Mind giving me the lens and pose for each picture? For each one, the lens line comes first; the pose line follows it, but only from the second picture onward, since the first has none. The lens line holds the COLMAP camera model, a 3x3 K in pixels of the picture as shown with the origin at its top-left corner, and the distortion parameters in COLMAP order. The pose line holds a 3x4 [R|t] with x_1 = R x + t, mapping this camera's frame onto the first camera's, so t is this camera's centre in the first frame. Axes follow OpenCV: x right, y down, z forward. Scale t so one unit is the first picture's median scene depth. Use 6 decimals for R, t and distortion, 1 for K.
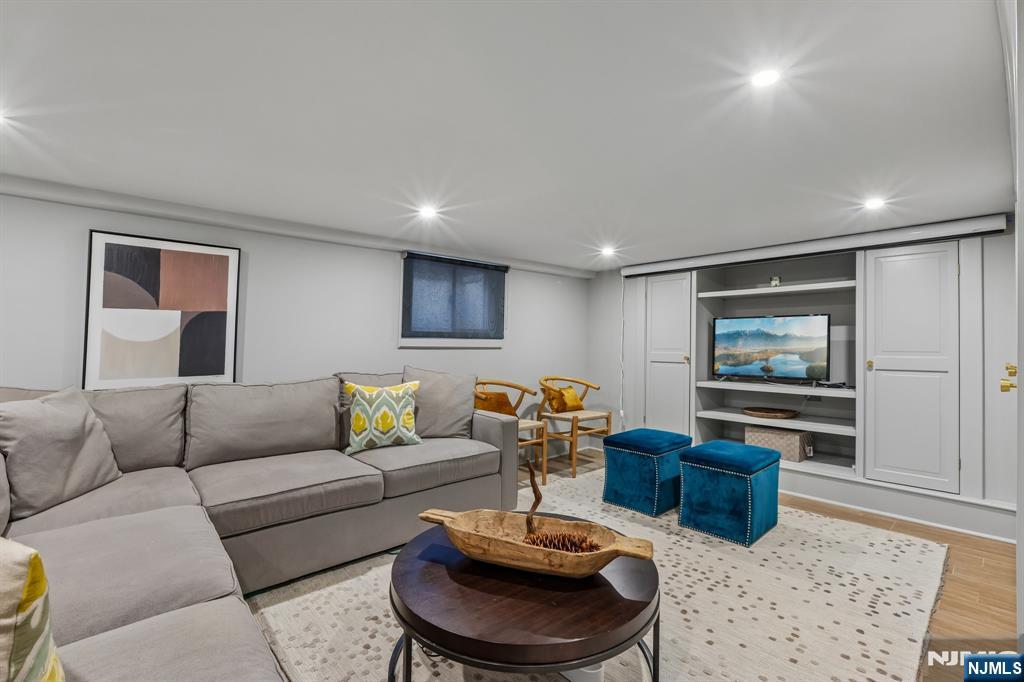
lens RADIAL K [[472.6, 0, 507.3], [0, 472.6, 341.0], [0, 0, 1]] dist [-0.001275, 0.006510]
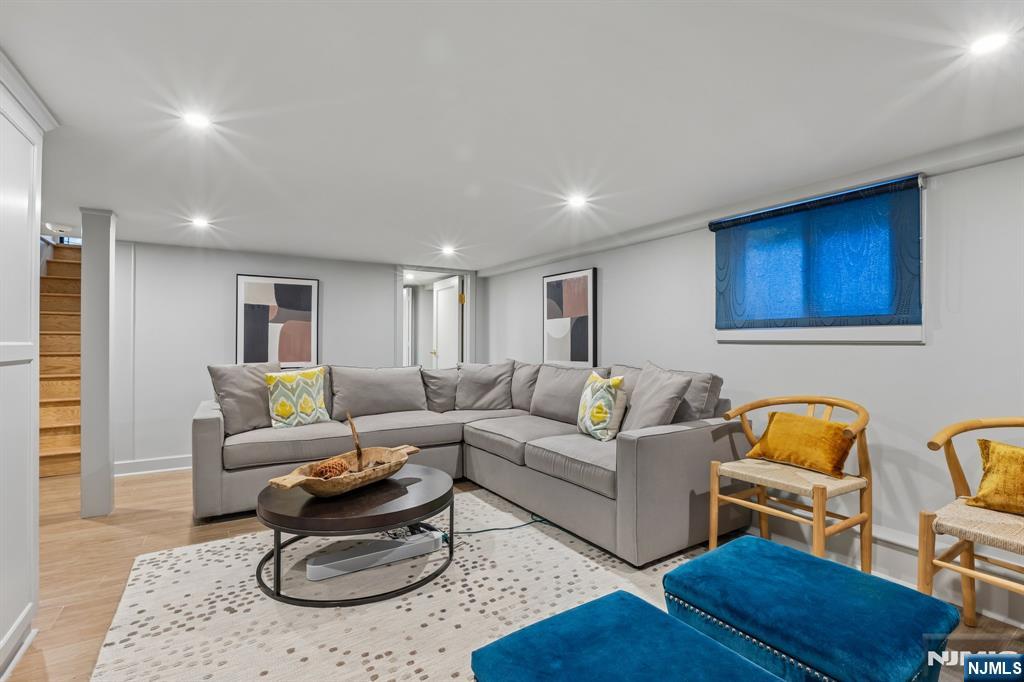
lens RADIAL K [[472.6, 0, 507.1], [0, 472.6, 340.1], [0, 0, 1]] dist [-0.001275, 0.006510]
pose [[-0.154113, -0.009161, -0.988011, 0.862143], [0.005083, 0.999936, -0.010065, 0.023766], [0.988040, -0.006574, -0.154056, 1.048455]]
